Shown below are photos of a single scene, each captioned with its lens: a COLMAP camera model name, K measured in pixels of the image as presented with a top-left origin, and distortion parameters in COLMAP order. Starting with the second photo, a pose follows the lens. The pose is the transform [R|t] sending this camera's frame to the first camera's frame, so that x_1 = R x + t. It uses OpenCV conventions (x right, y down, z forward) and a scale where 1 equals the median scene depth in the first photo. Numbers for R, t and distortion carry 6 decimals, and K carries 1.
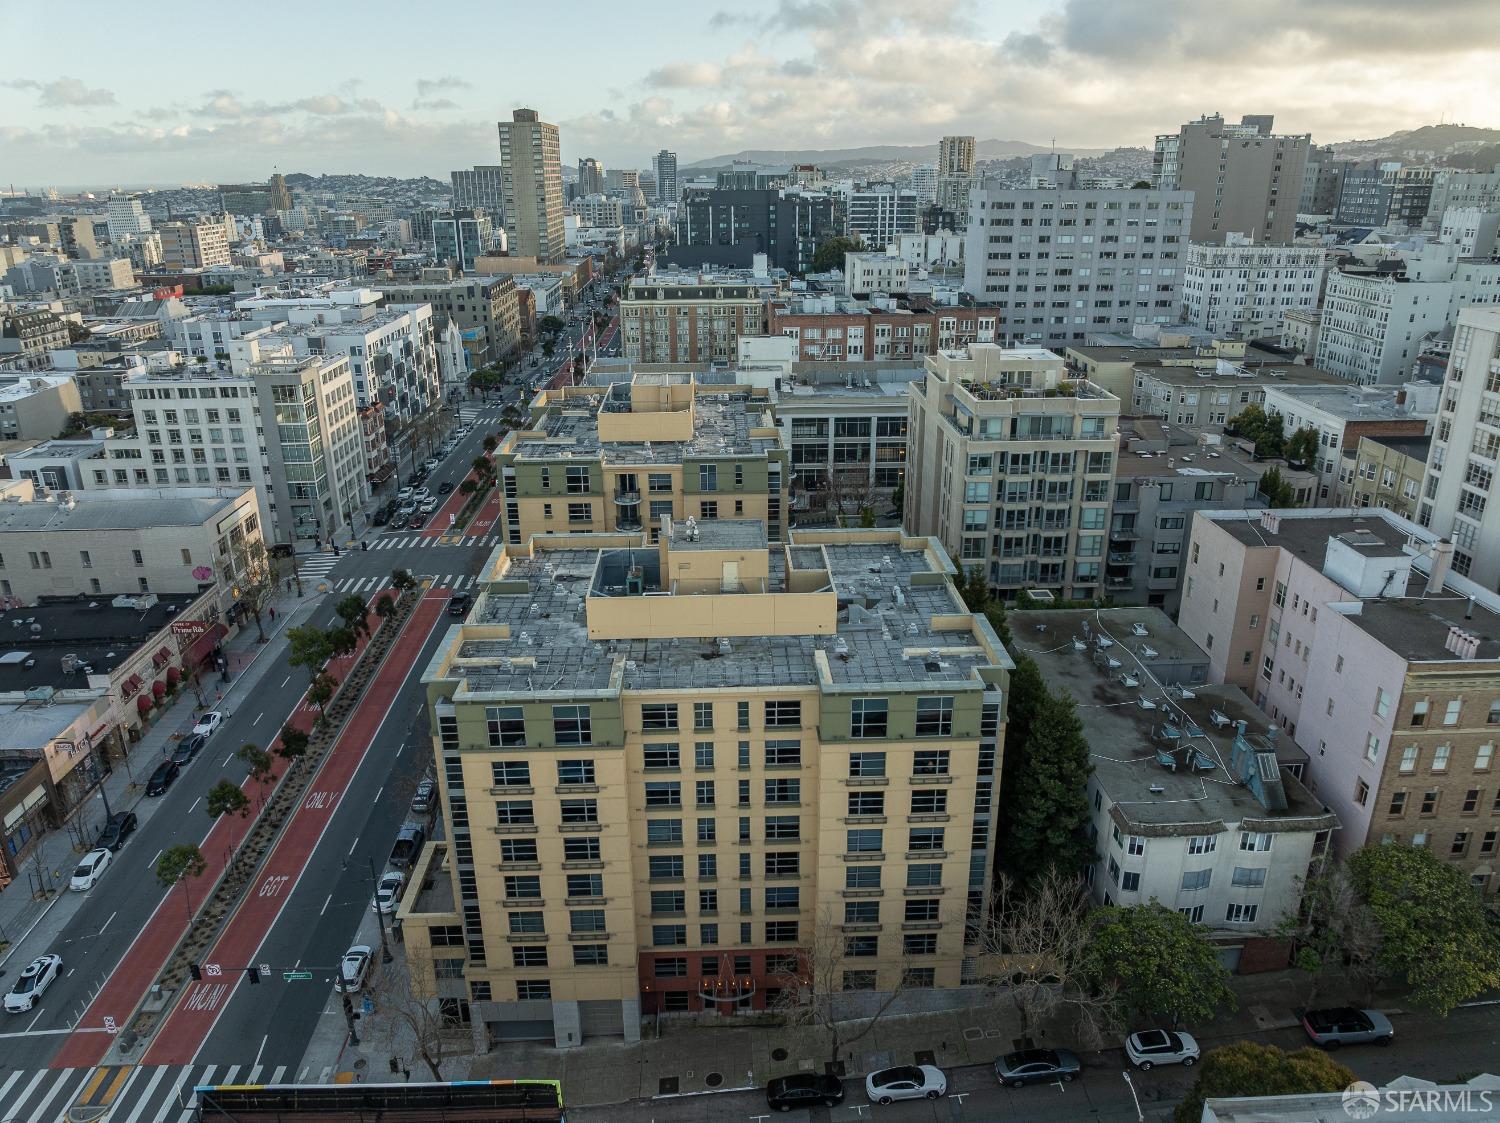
lens RADIAL K [[1050.3, 0, 751.5], [0, 1050.3, 563.5], [0, 0, 1]] dist [-0.029884, -0.014323]
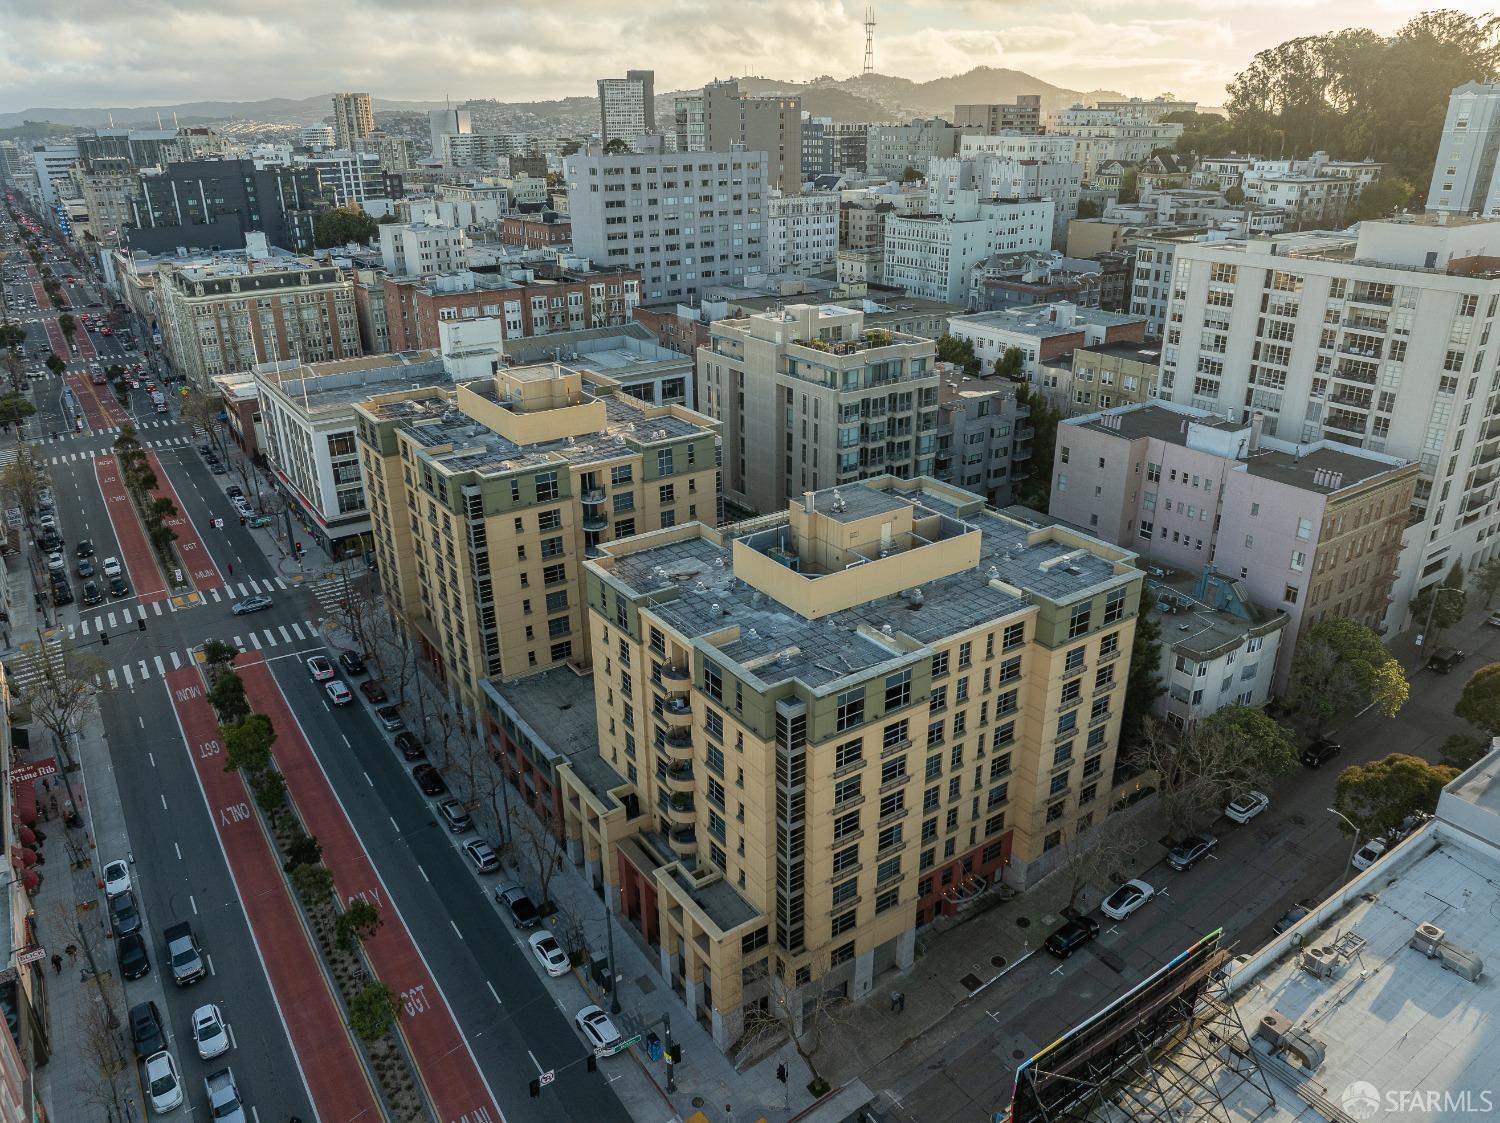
lens RADIAL K [[1050.3, 0, 754.3], [0, 1050.3, 561.5], [0, 0, 1]] dist [-0.029884, -0.014323]
pose [[0.844923, -0.211213, 0.491420, -0.404940], [0.192749, 0.977239, 0.088615, -0.050860], [-0.498951, 0.019848, 0.866403, 0.067989]]
